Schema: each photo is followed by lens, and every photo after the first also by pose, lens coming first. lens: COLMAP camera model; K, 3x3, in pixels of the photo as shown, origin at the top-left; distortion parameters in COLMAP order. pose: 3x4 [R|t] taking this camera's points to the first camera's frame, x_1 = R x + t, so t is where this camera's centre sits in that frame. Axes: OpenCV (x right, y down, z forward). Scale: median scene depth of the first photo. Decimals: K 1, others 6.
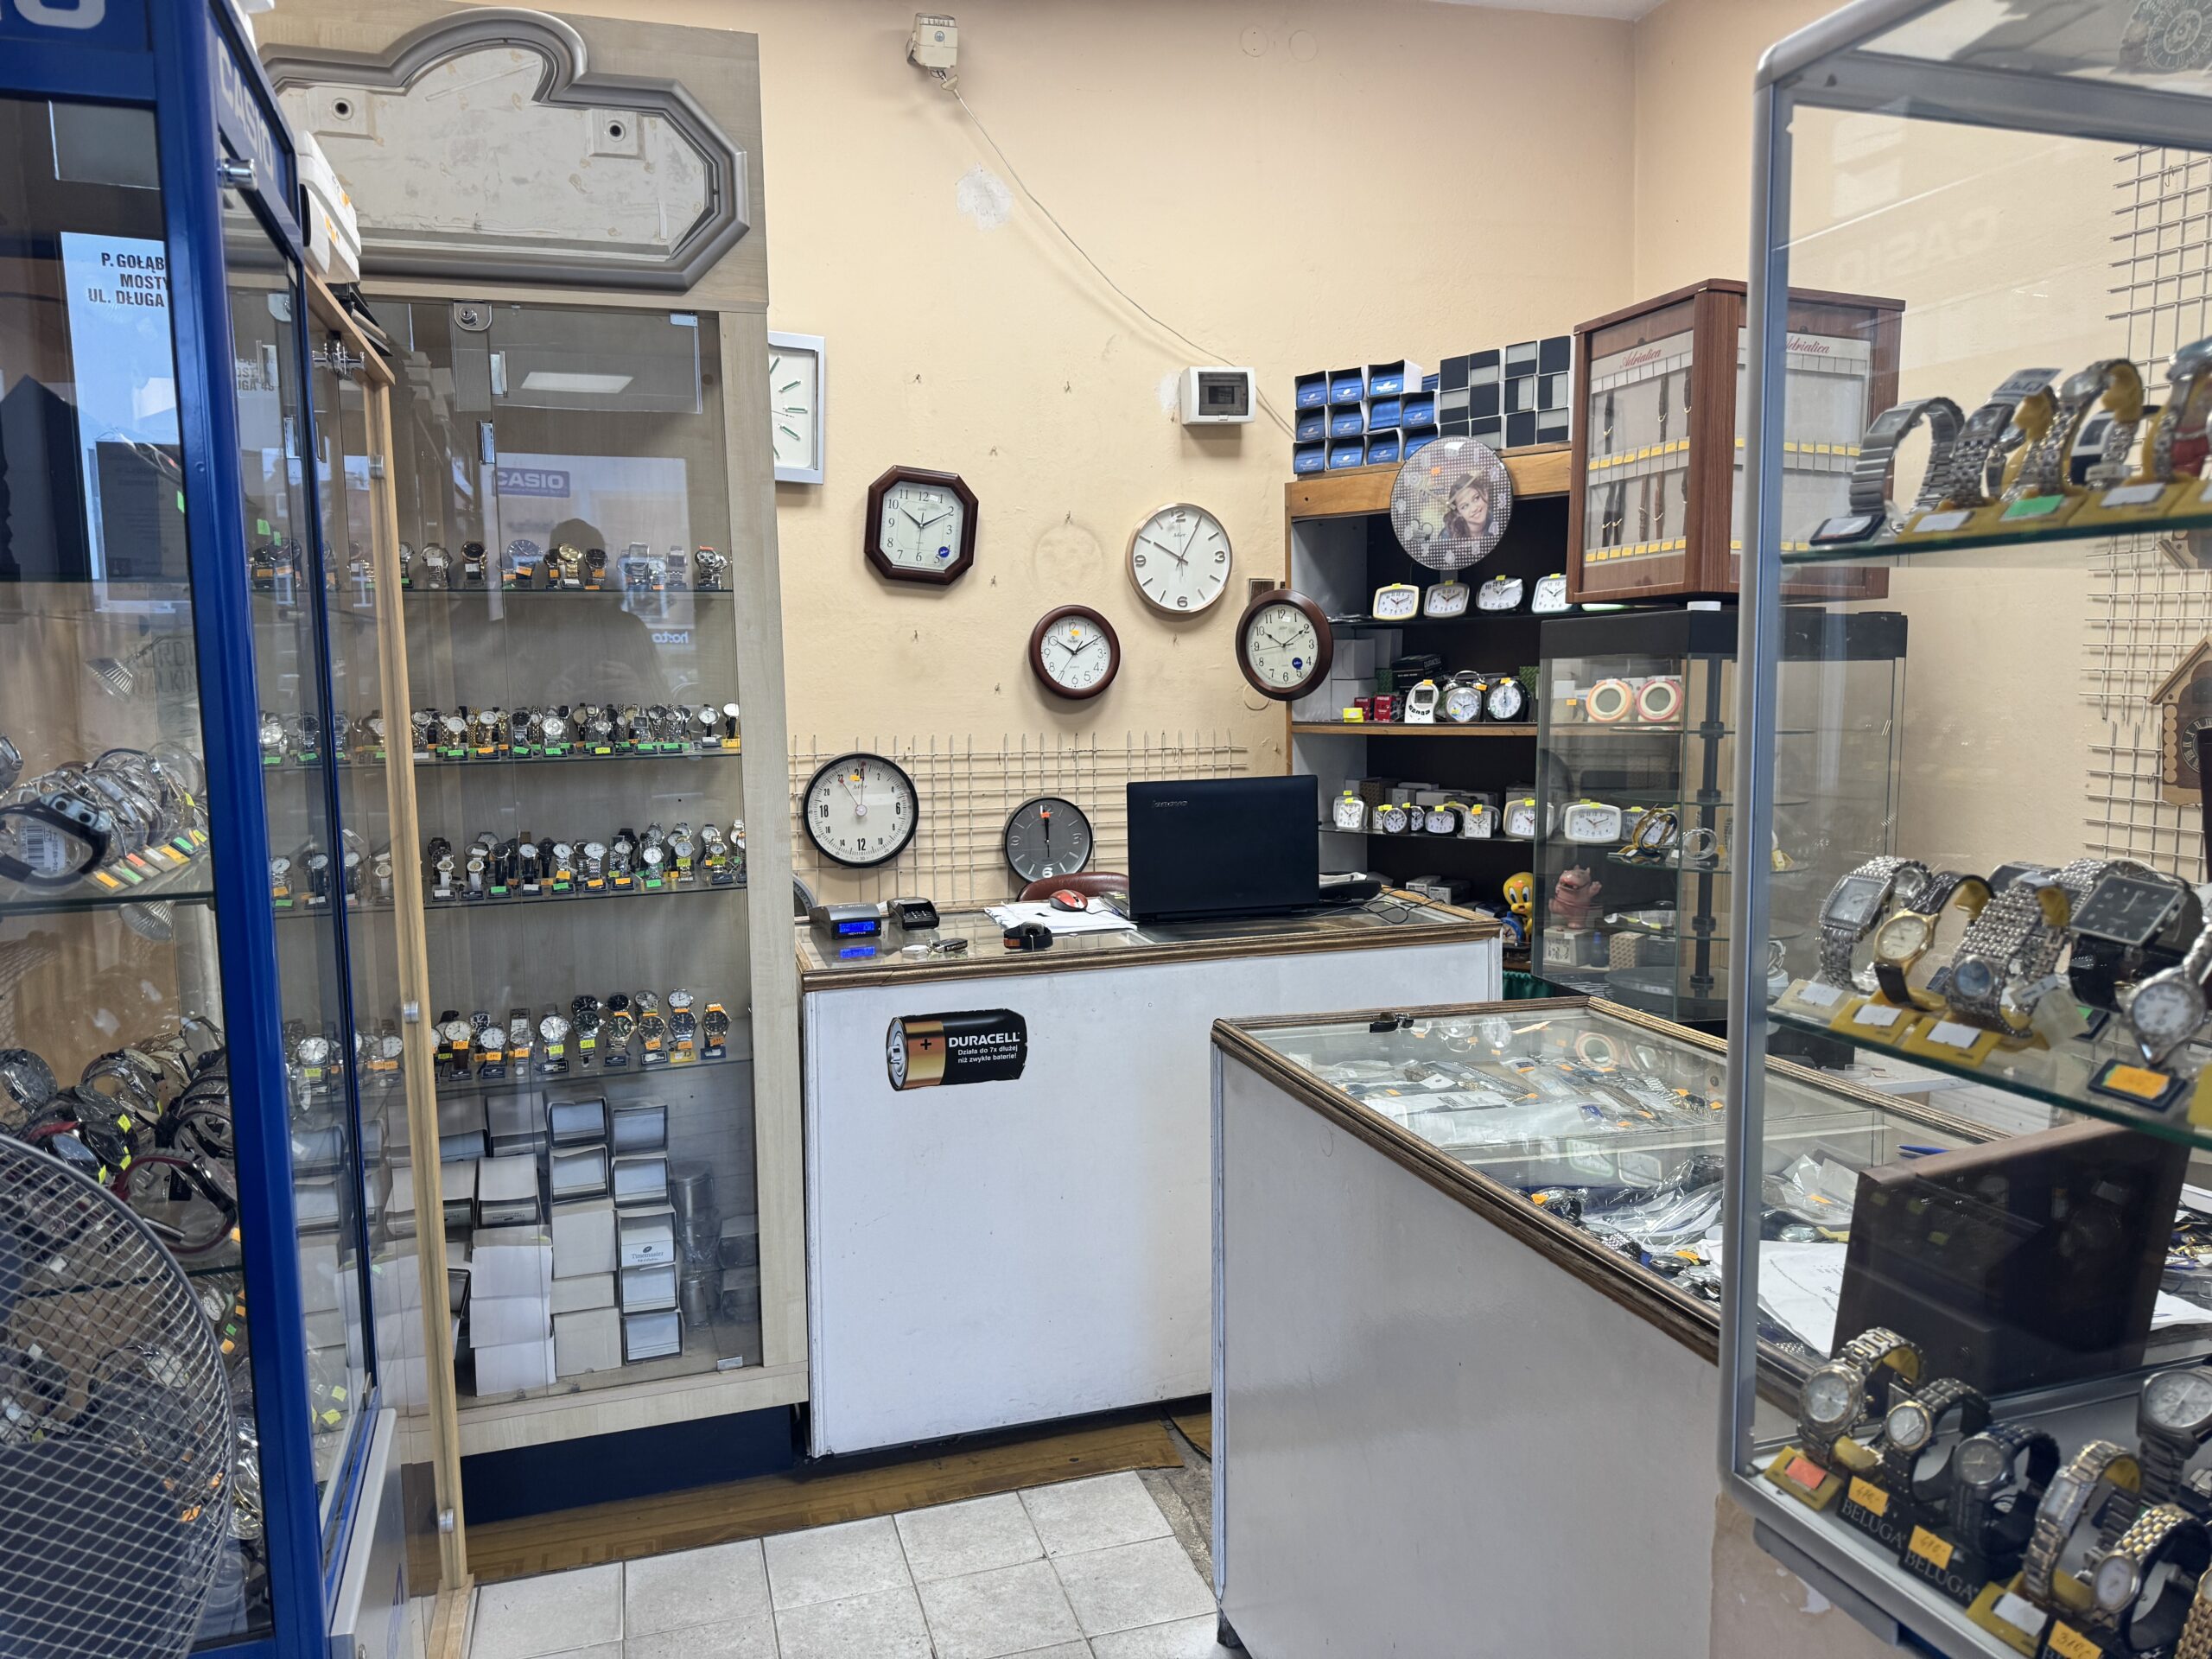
lens RADIAL K [[1522.6, 0, 1098.4], [0, 1522.6, 824.7], [0, 0, 1]] dist [0.159144, -0.267139]
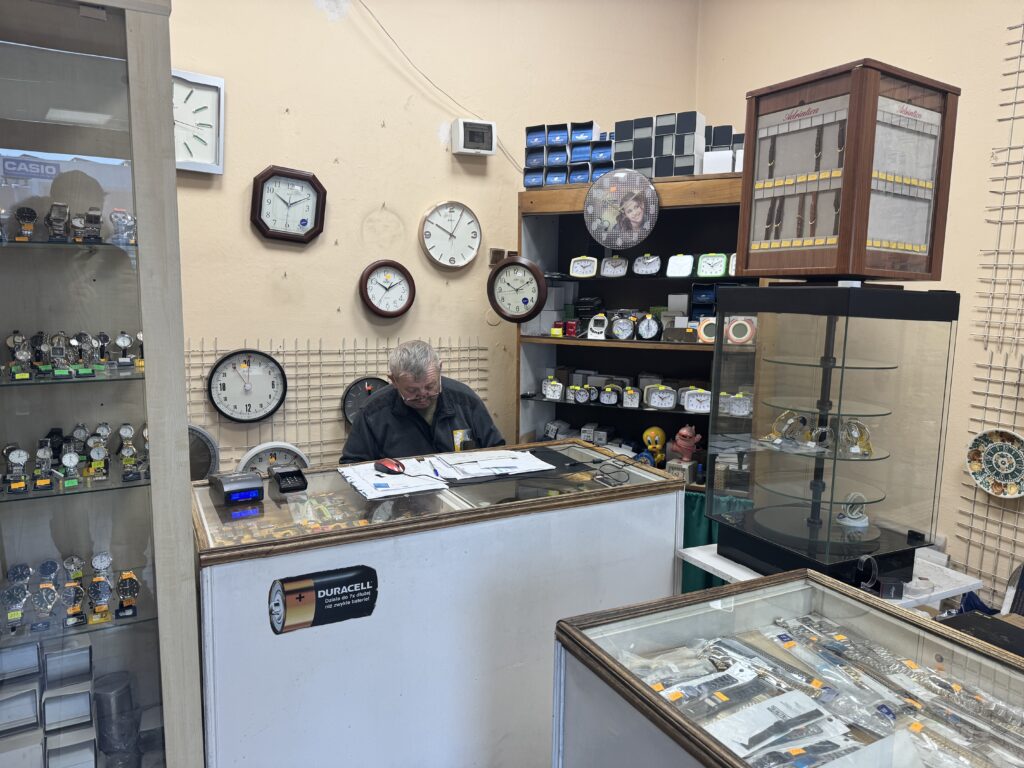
lens RADIAL K [[704.9, 0, 508.5], [0, 704.9, 381.8], [0, 0, 1]] dist [0.159144, -0.267139]
pose [[0.981029, 0.004123, 0.193819, -0.041712], [-0.010273, 0.999475, 0.030739, -0.044945], [-0.193590, -0.032147, 0.980556, 0.265527]]
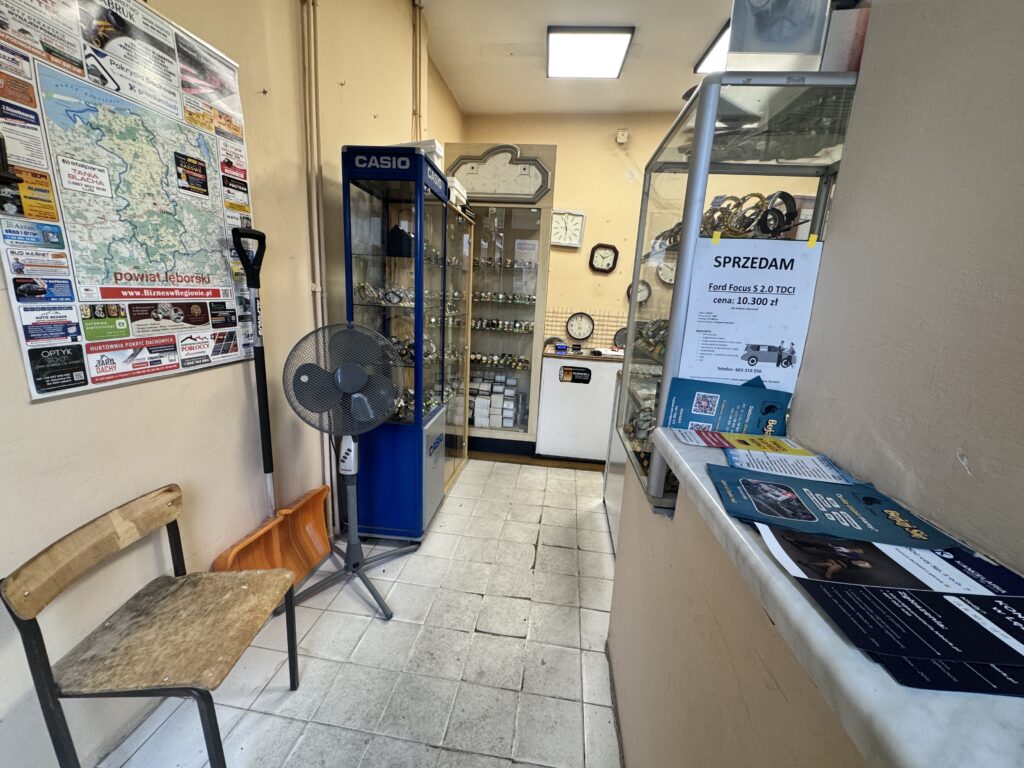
lens RADIAL K [[404.1, 0, 516.7], [0, 404.1, 380.3], [0, 0, 1]] dist [-0.000380, 0.000001]
pose [[0.912875, 0.146875, -0.380902, 0.149961], [-0.109854, 0.987001, 0.117308, 0.030180], [0.393180, -0.065244, 0.917144, -0.115284]]
